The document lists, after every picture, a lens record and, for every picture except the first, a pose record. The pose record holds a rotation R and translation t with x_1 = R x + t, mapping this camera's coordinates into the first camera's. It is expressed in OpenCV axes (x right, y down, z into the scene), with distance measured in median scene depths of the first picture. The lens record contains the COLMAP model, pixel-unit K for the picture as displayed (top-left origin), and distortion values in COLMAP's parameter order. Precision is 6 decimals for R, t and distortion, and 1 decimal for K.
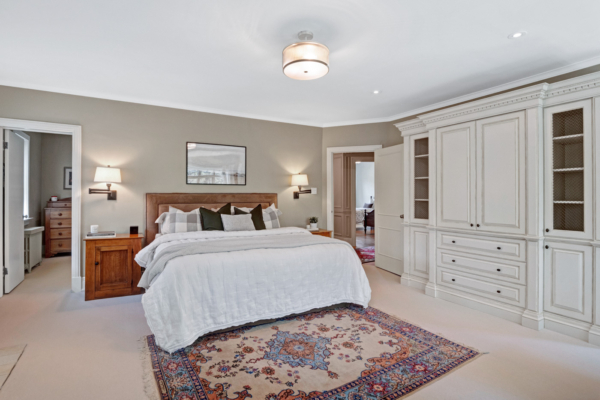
lens RADIAL K [[301.7, 0, 295.6], [0, 301.7, 194.4], [0, 0, 1]] dist [-0.001391, -0.000539]
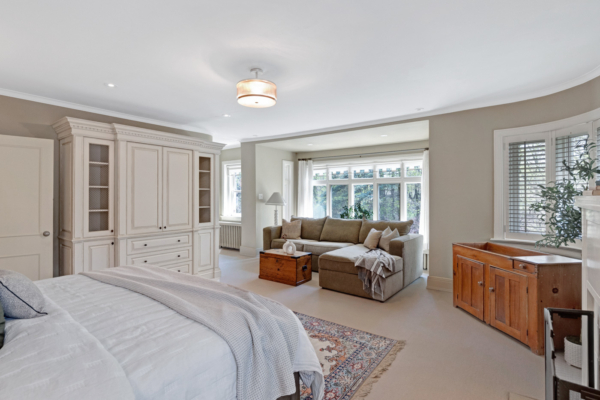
lens RADIAL K [[301.7, 0, 295.6], [0, 301.7, 194.4], [0, 0, 1]] dist [-0.001391, -0.000539]
pose [[-0.380203, 0.006866, 0.924878, -0.824548], [-0.000709, 0.999970, -0.007715, -0.030846], [-0.924903, -0.003589, -0.380187, 0.972834]]
